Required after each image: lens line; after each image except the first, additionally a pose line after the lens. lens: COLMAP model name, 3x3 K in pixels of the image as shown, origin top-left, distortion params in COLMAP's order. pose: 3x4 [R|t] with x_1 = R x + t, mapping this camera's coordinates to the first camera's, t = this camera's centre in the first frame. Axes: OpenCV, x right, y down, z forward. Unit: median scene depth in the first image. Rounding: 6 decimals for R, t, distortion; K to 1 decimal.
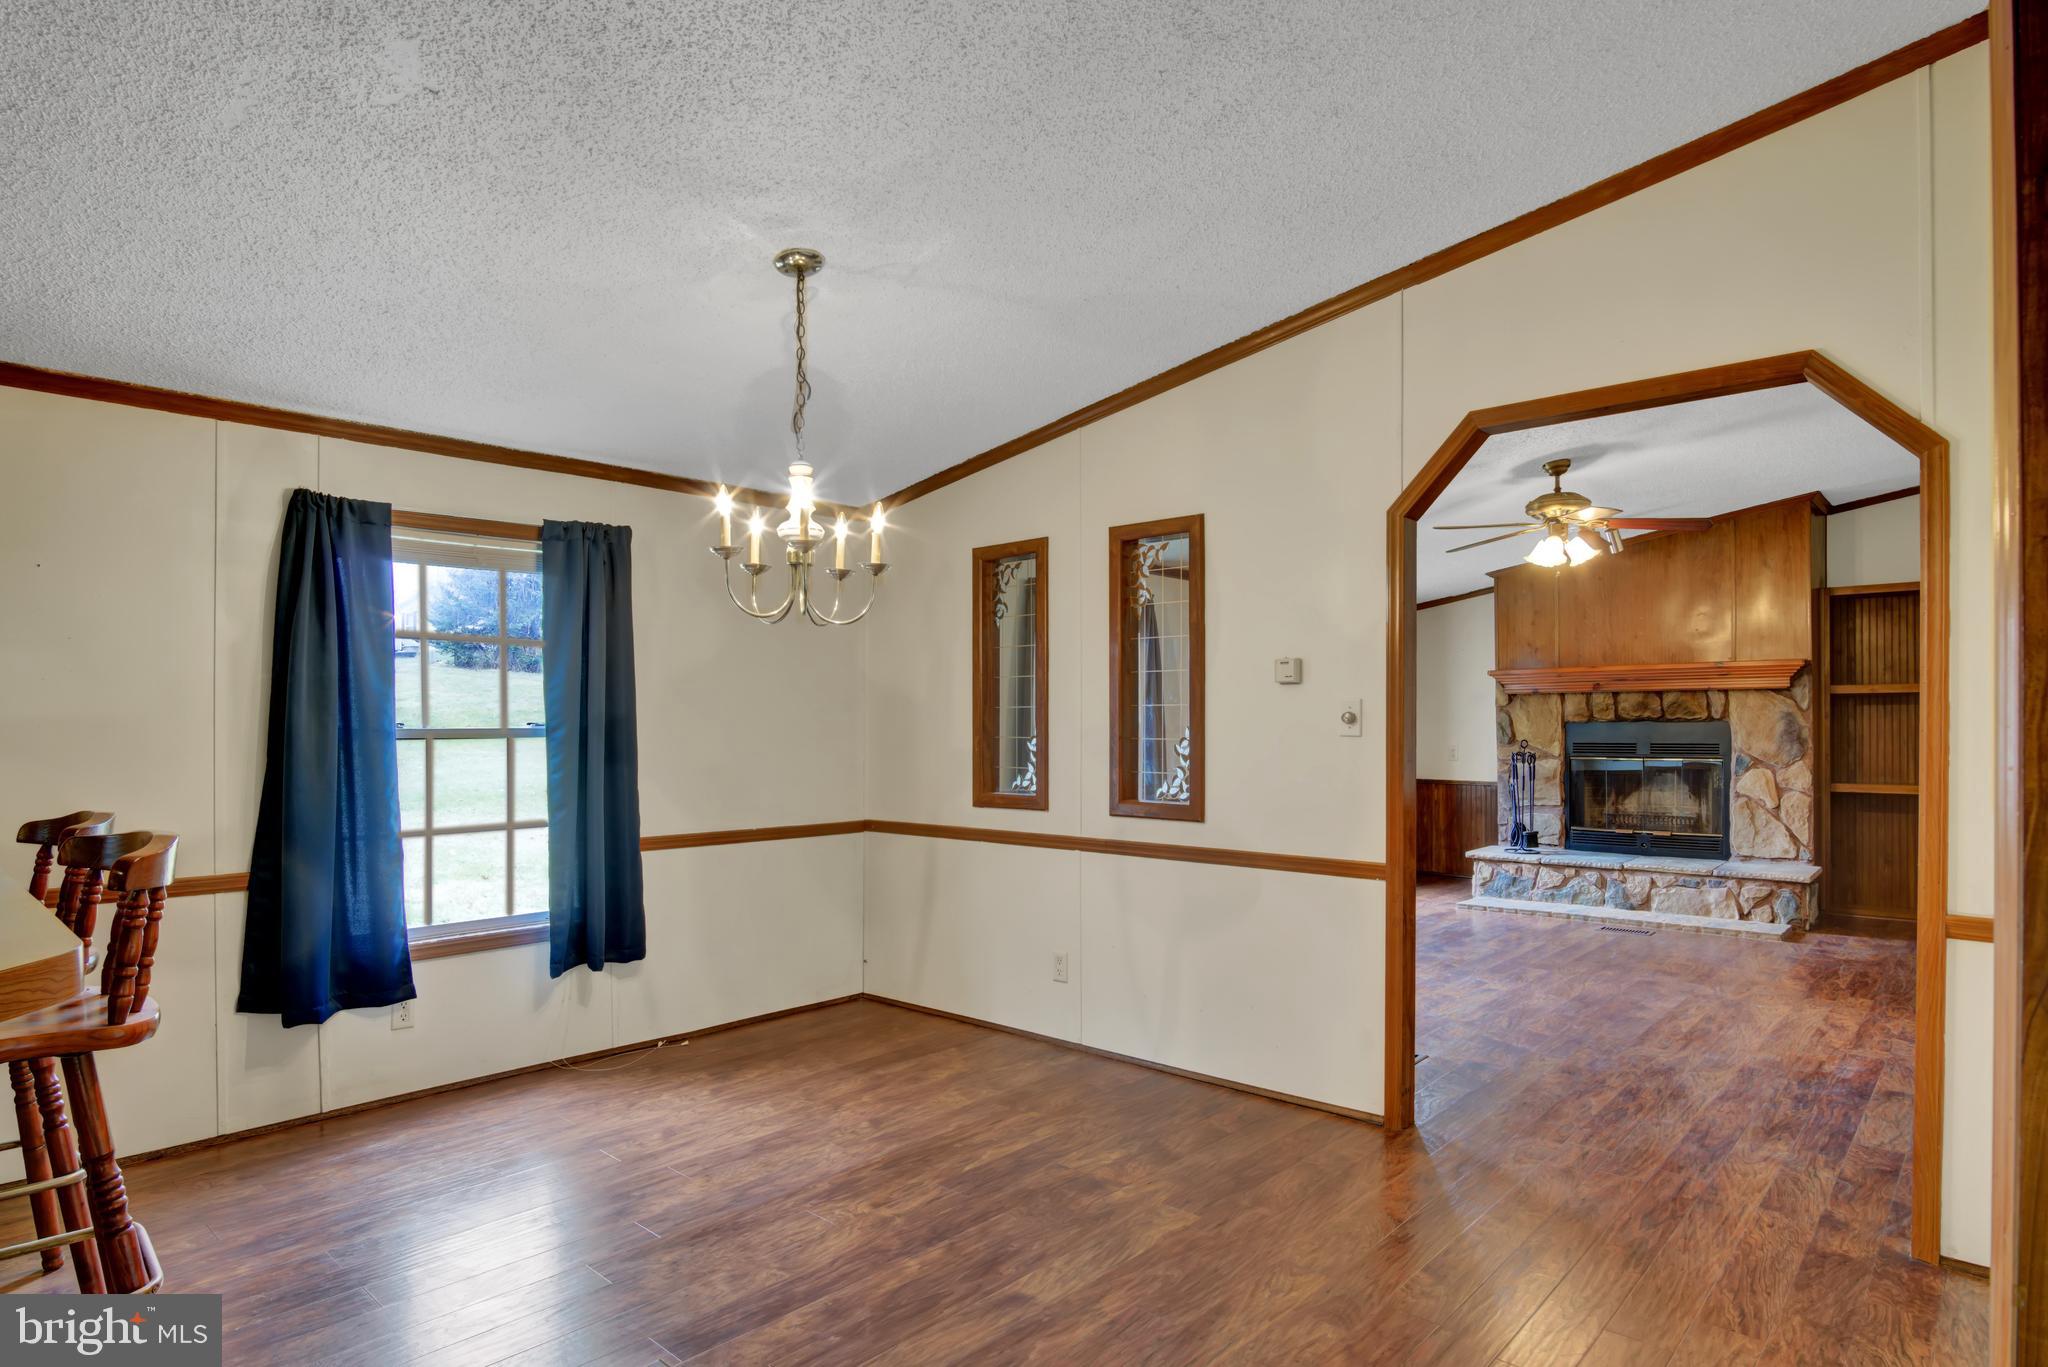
lens RADIAL K [[1119.4, 0, 1011.9], [0, 1119.4, 723.1], [0, 0, 1]] dist [-0.028525, 0.001337]
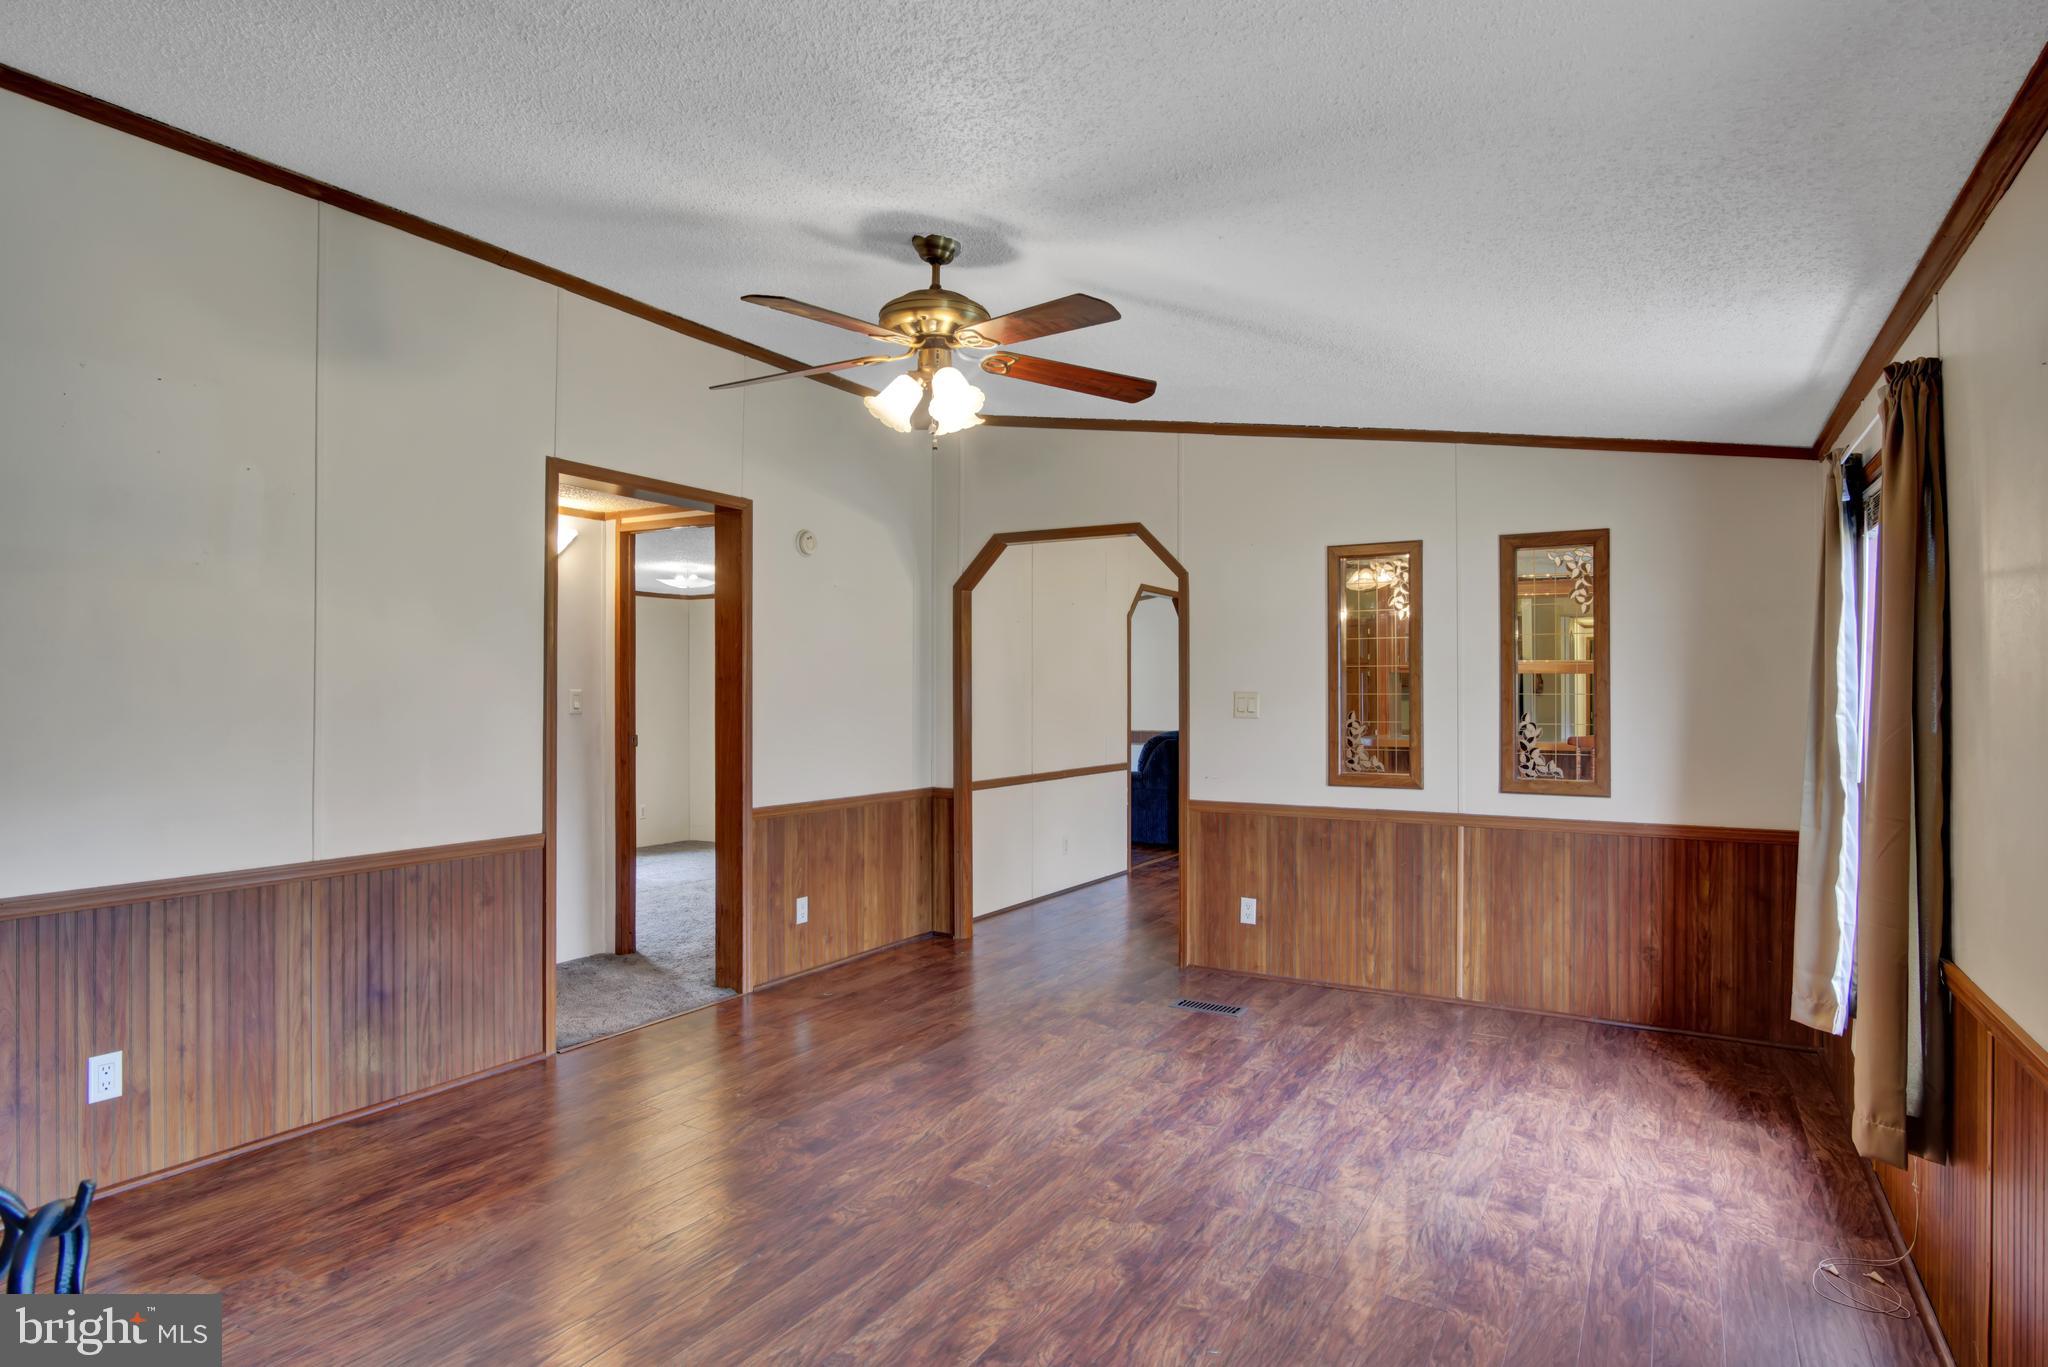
lens RADIAL K [[1098.7, 0, 1021.8], [0, 1098.7, 696.6], [0, 0, 1]] dist [-0.033007, 0.008578]
pose [[-0.976952, 0.000742, -0.213459, 0.450481], [0.000264, 0.999997, 0.002271, -0.009337], [0.213460, 0.002163, -0.976949, 1.222183]]
